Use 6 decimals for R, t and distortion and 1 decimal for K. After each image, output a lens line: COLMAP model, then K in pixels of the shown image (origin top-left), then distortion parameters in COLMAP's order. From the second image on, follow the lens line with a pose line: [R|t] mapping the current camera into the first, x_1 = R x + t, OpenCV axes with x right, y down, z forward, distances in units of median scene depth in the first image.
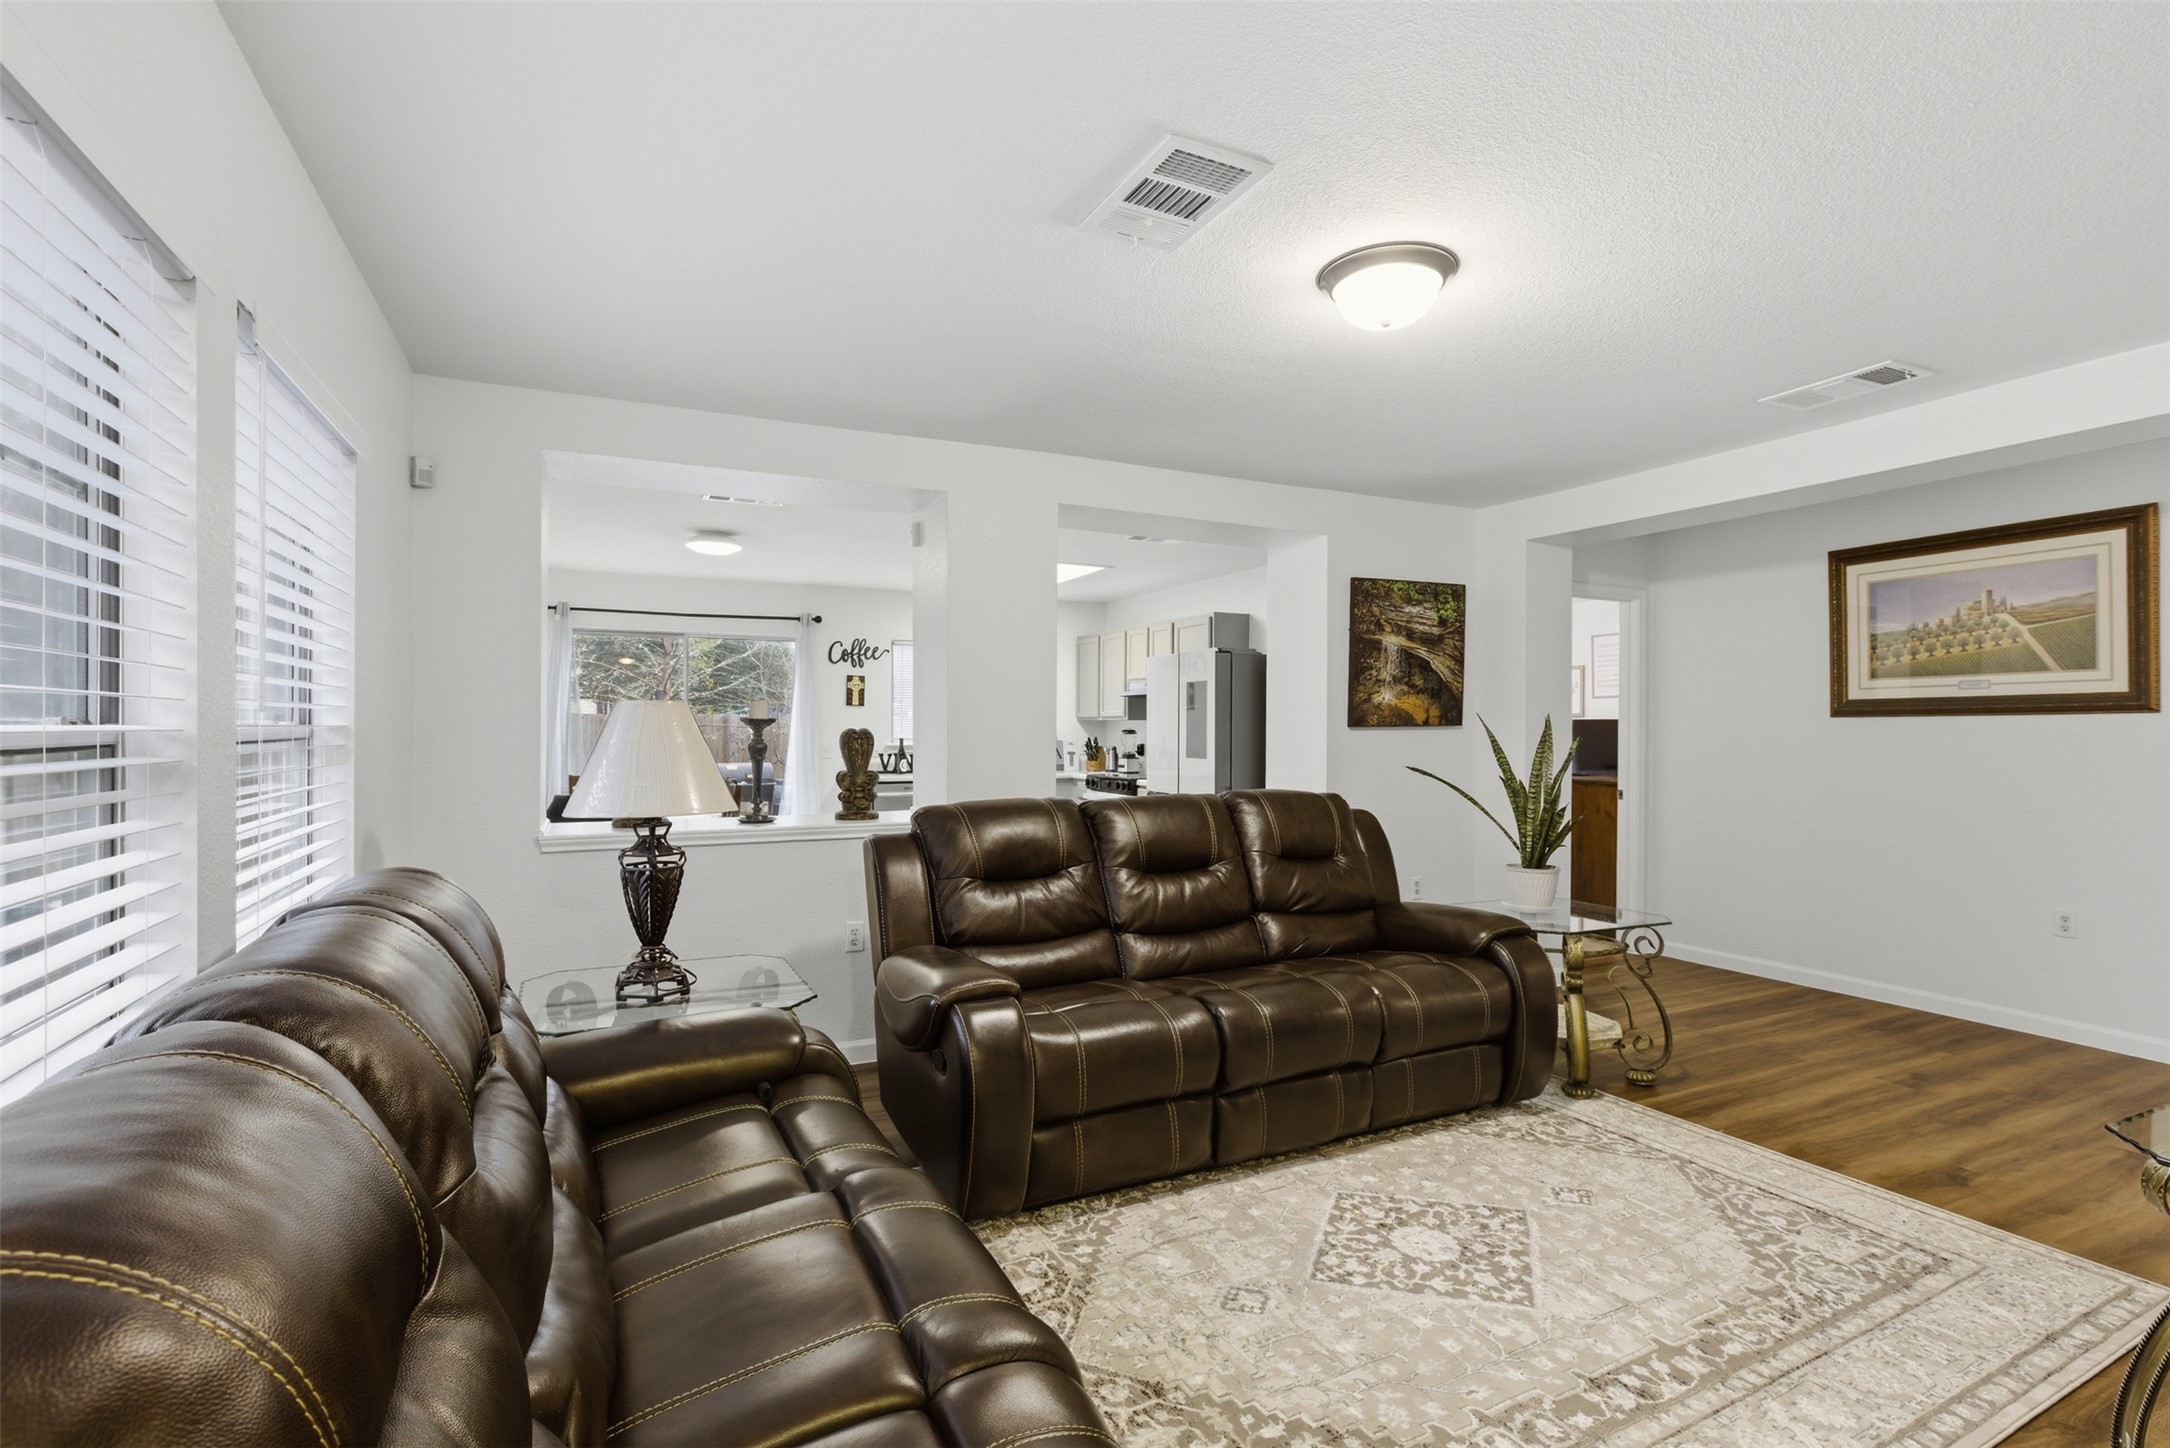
lens RADIAL K [[986.8, 0, 1086.3], [0, 986.8, 716.3], [0, 0, 1]] dist [-0.001929, -0.000180]
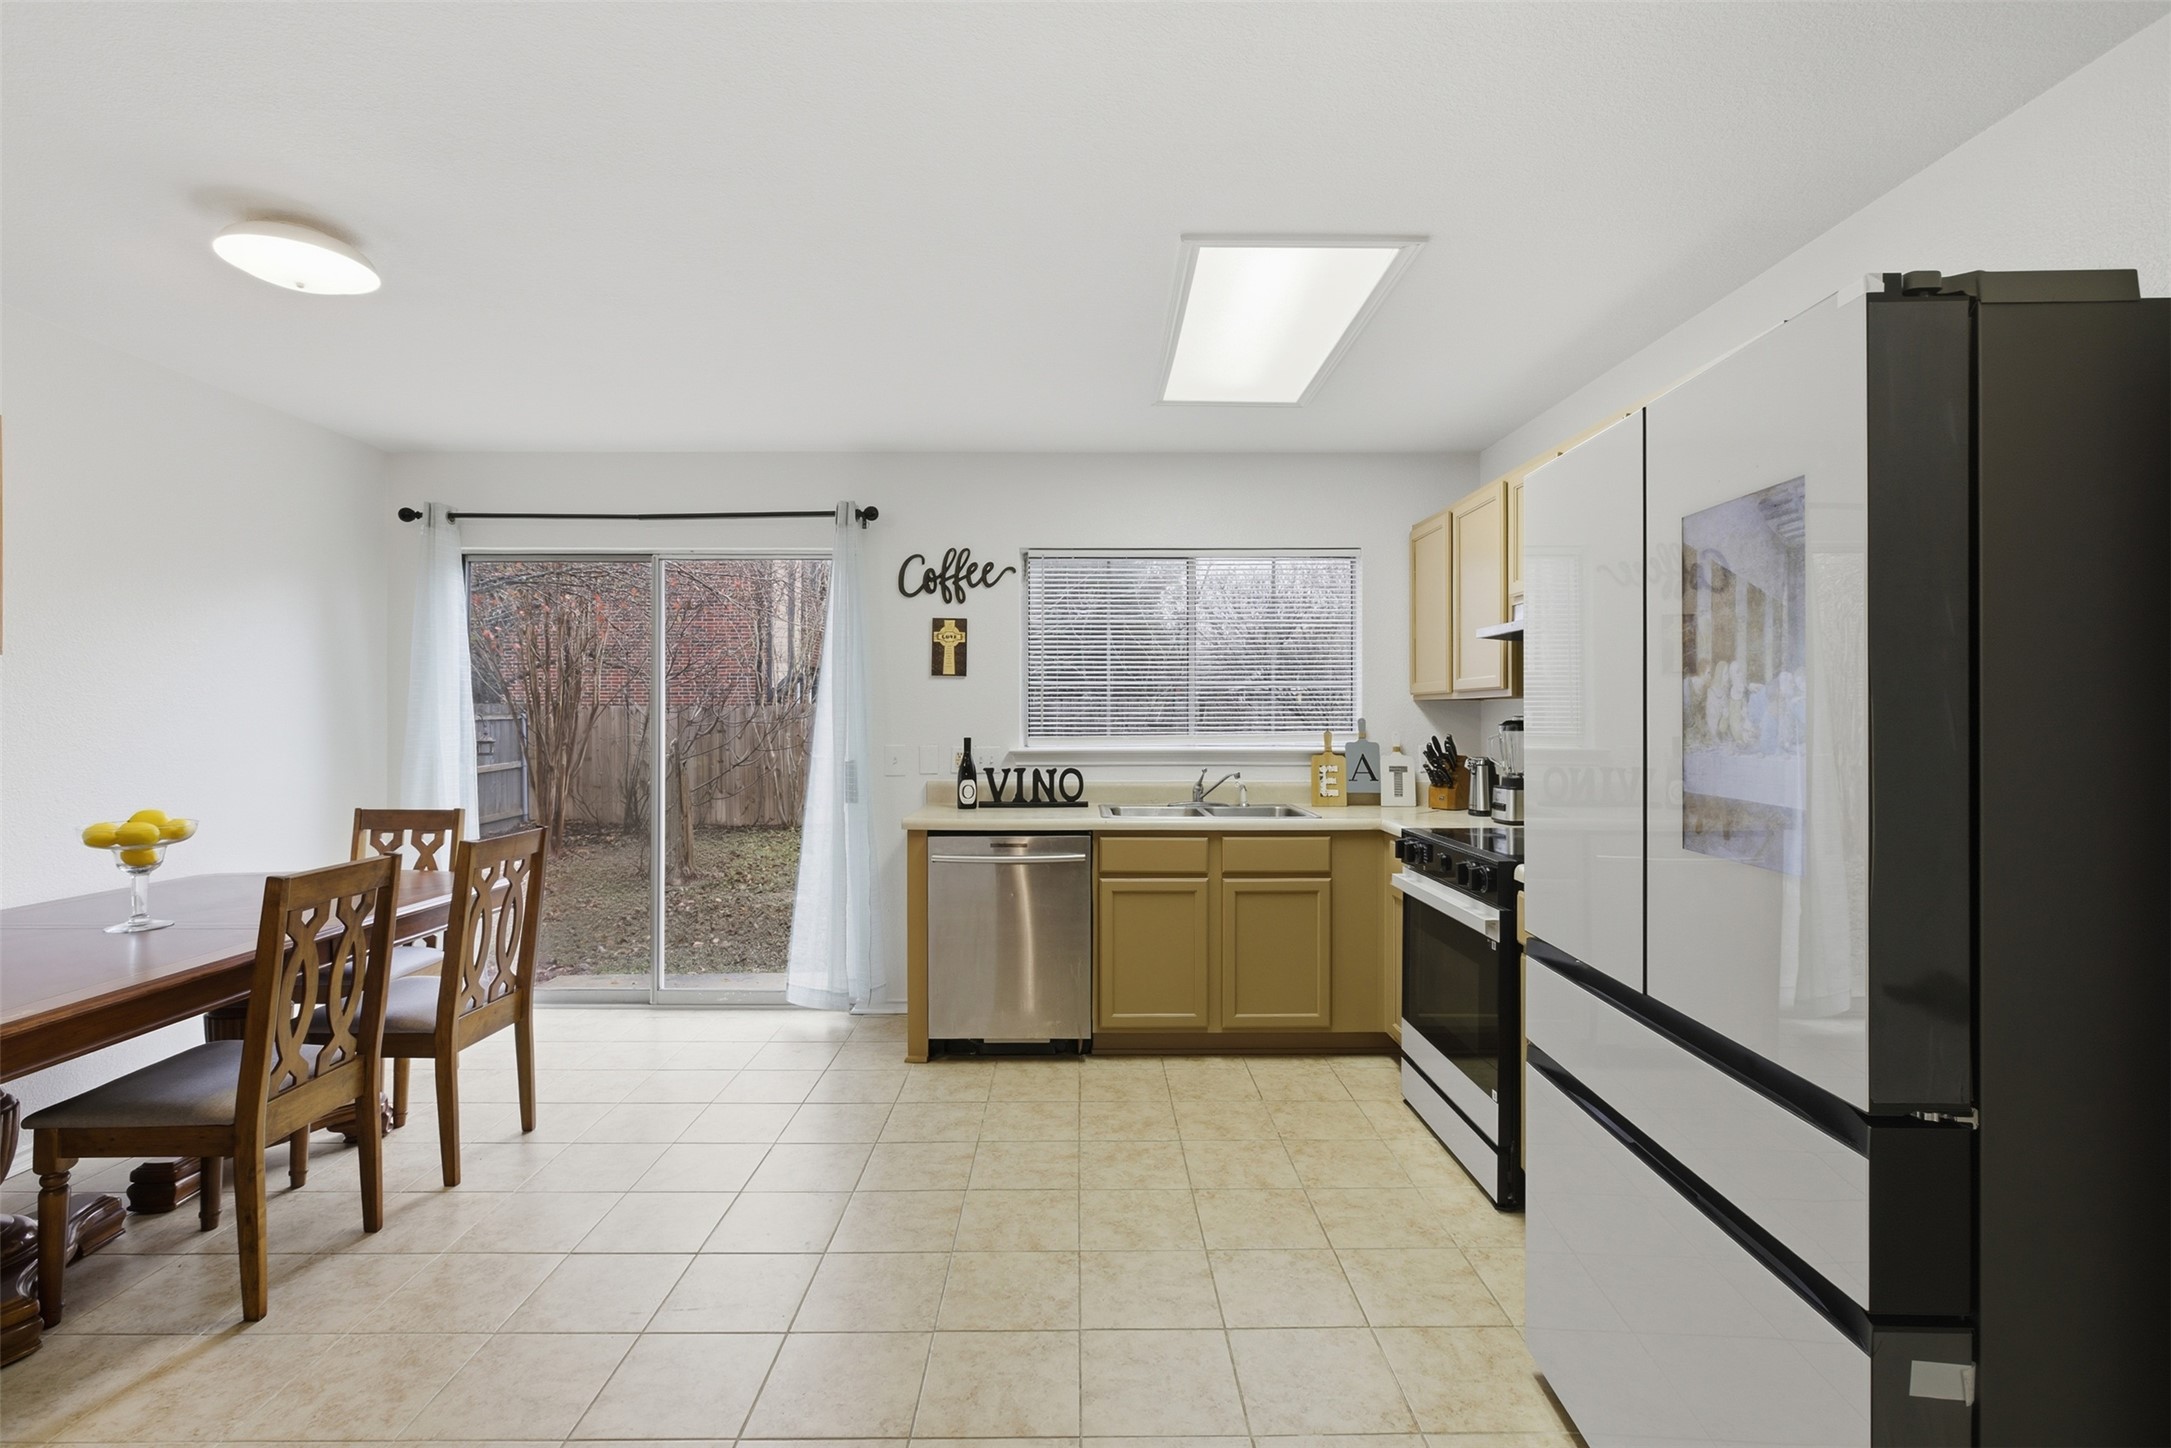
lens RADIAL K [[987.3, 0, 1086.8], [0, 987.3, 716.3], [0, 0, 1]] dist [-0.001929, -0.000180]
pose [[0.902413, -0.005072, -0.430842, 0.058828], [0.010902, 0.999879, 0.011063, 0.005813], [0.430734, -0.014680, 0.902359, 0.556319]]
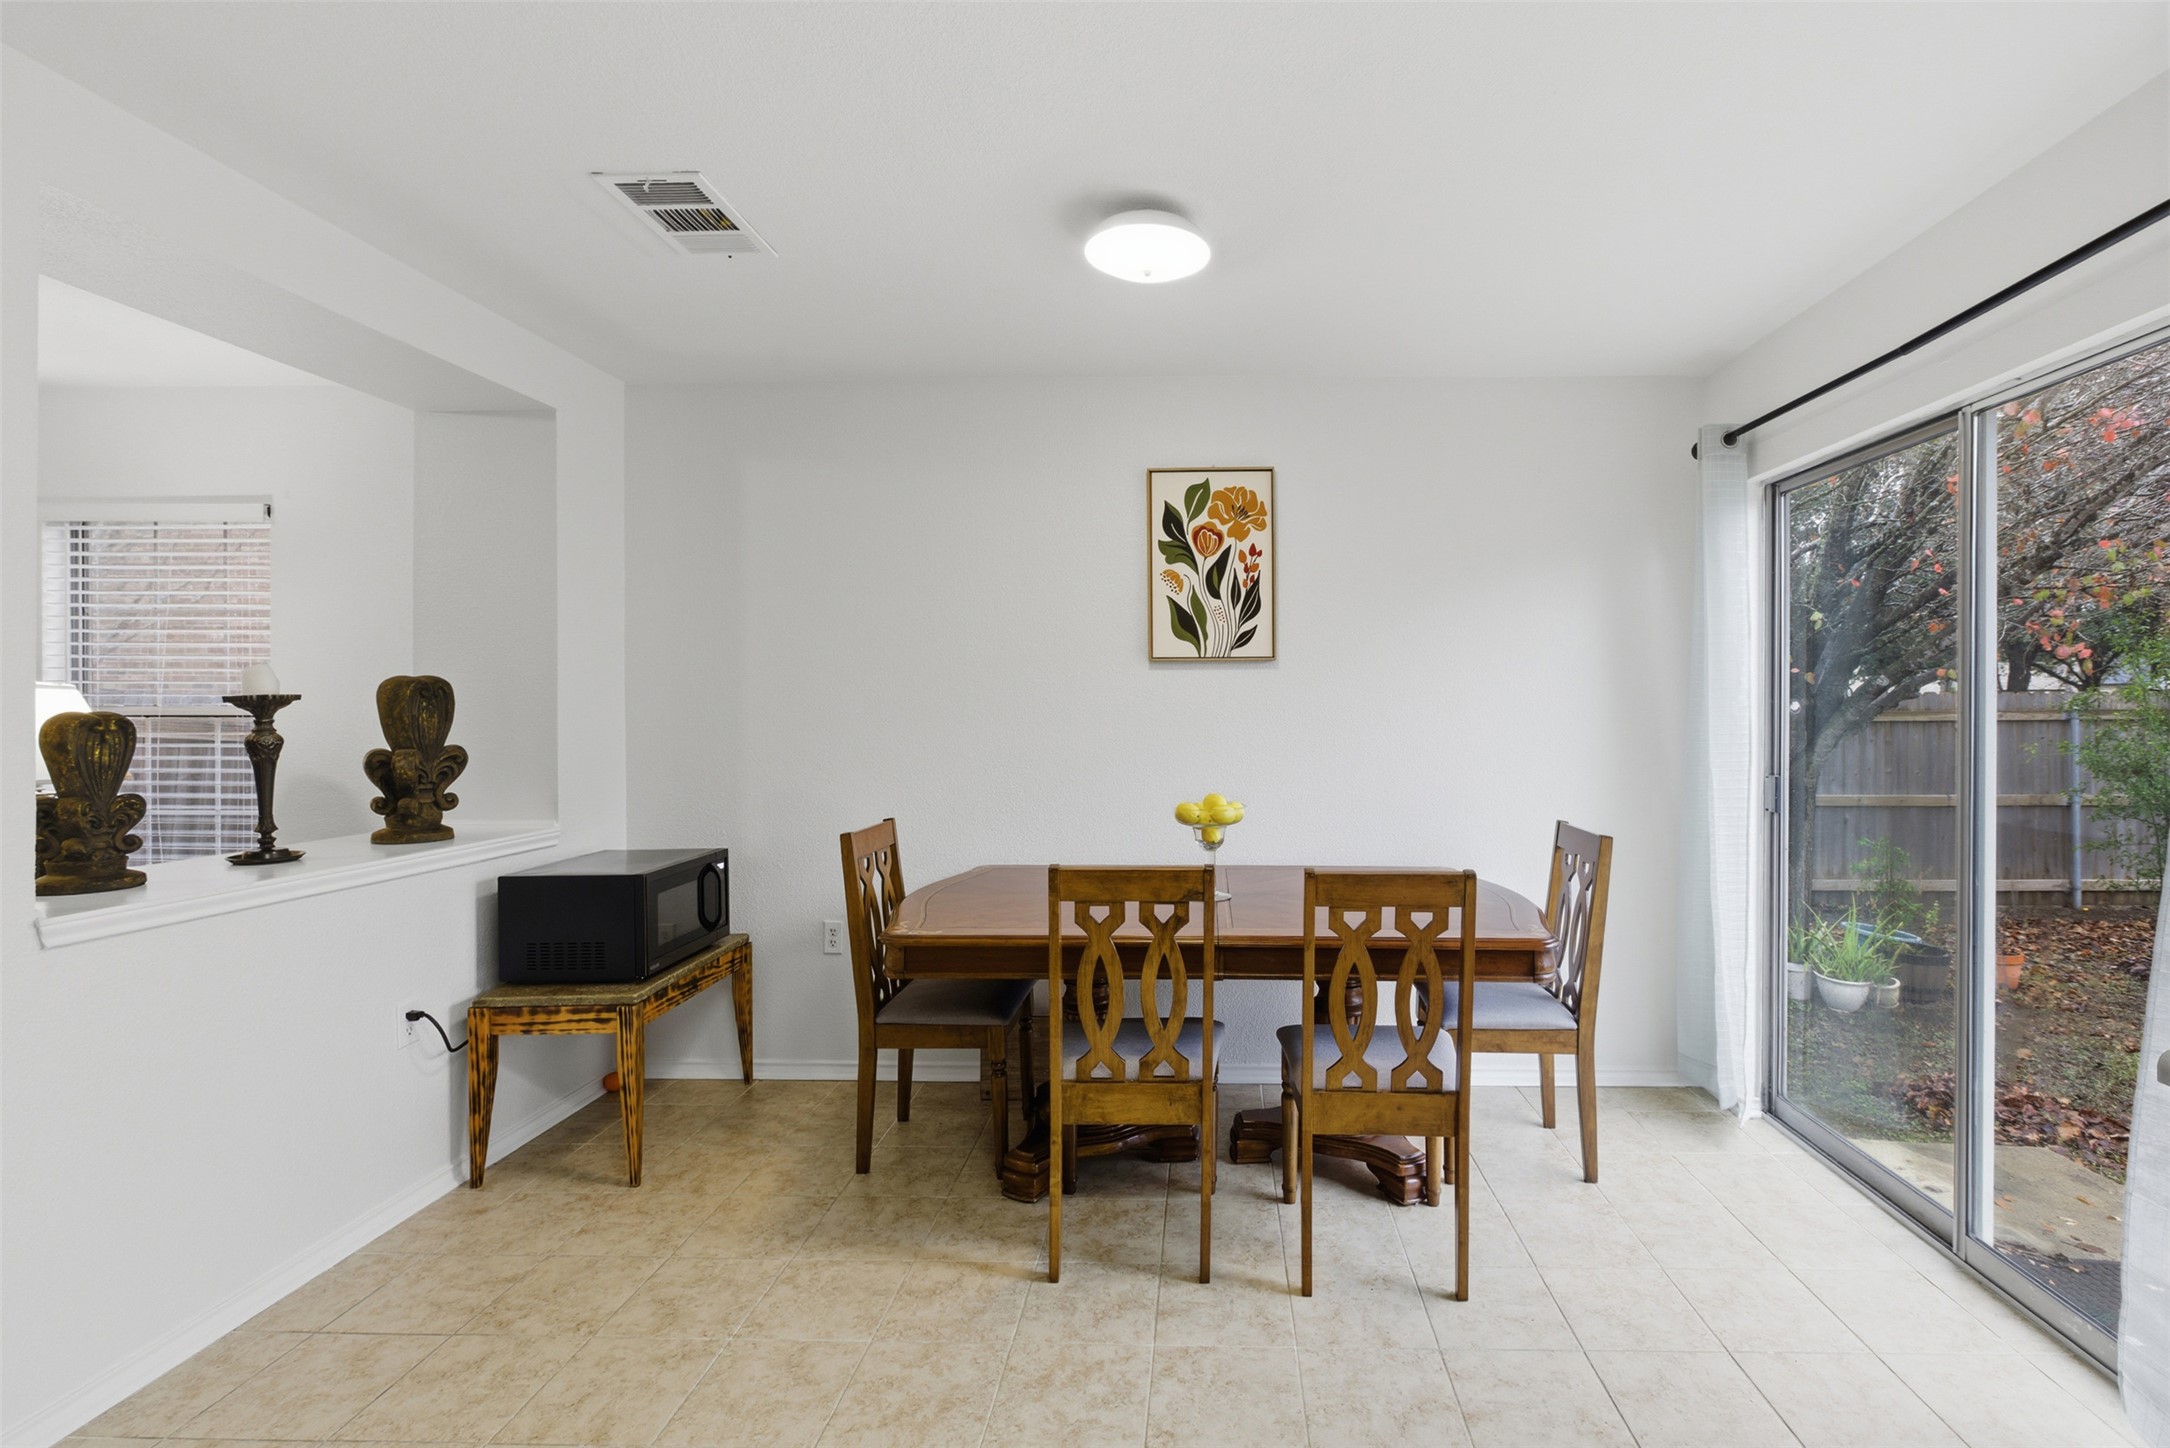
lens RADIAL K [[994.9, 0, 1085.0], [0, 994.9, 724.0], [0, 0, 1]] dist [-0.001091, -0.000230]
pose [[-0.472362, 0.002919, -0.881400, -0.012437], [0.010263, 0.999945, -0.002189, 0.010657], [0.881345, -0.010080, -0.472366, 0.840200]]
